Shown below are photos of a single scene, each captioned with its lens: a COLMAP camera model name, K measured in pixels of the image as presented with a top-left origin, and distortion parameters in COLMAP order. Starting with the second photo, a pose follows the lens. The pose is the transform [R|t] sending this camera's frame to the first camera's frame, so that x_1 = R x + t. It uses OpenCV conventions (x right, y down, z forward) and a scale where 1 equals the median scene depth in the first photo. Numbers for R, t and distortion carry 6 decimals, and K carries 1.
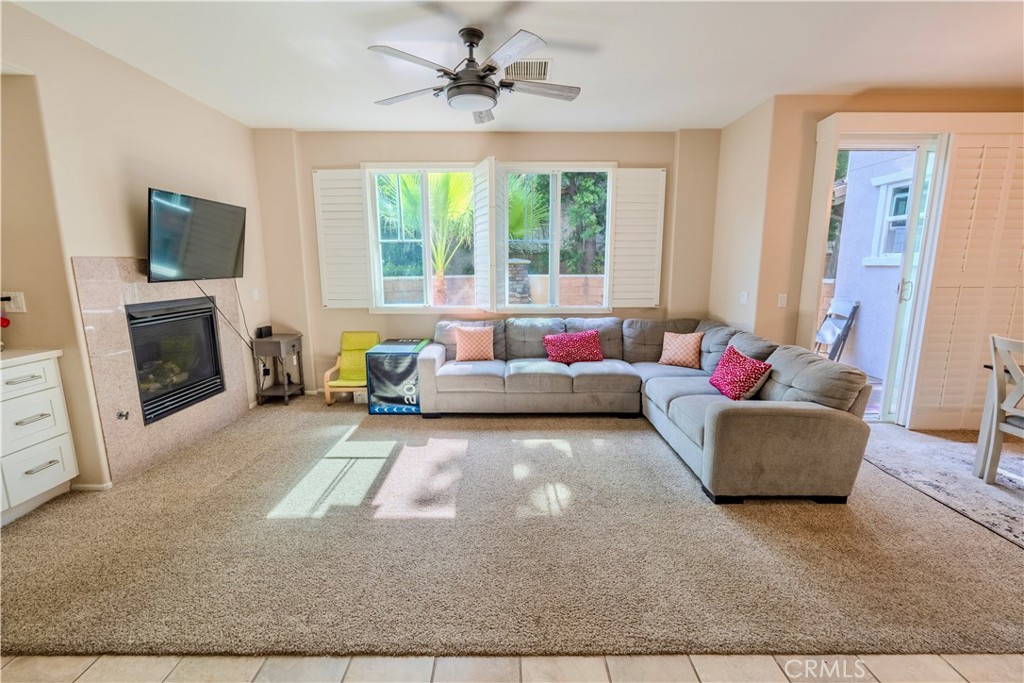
lens RADIAL K [[444.7, 0, 511.4], [0, 444.7, 343.1], [0, 0, 1]] dist [-0.005046, -0.000005]
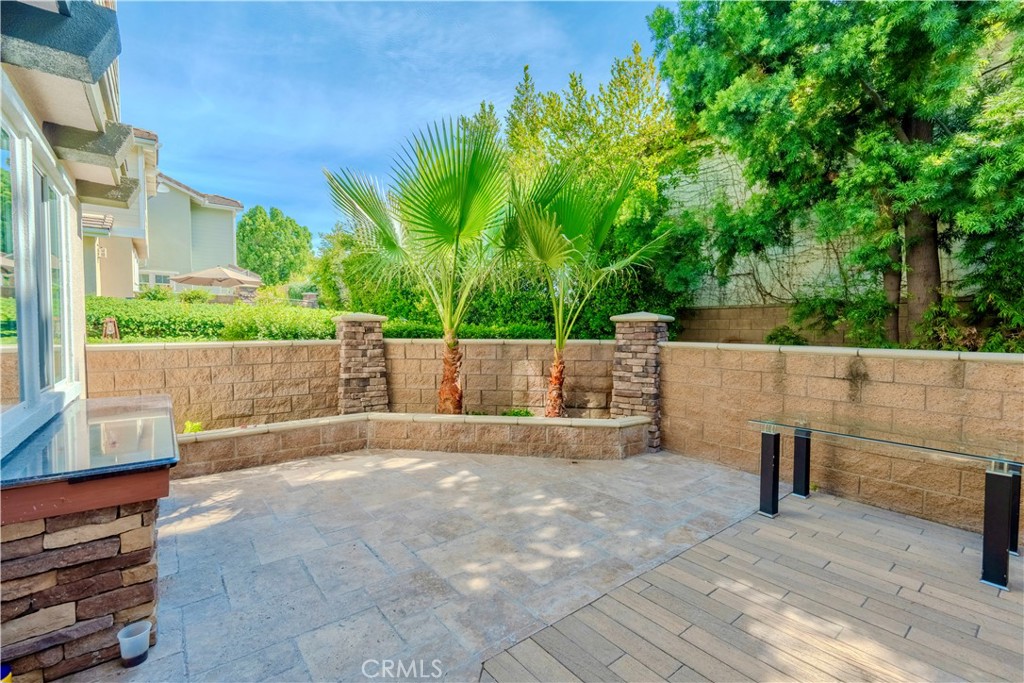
lens RADIAL K [[444.7, 0, 512.2], [0, 444.7, 341.4], [0, 0, 1]] dist [-0.005046, -0.000005]
pose [[0.622478, 0.027603, -0.782151, 0.341785], [-0.138143, 0.987562, -0.075089, -0.090020], [0.770349, 0.154790, 0.618548, 0.533042]]
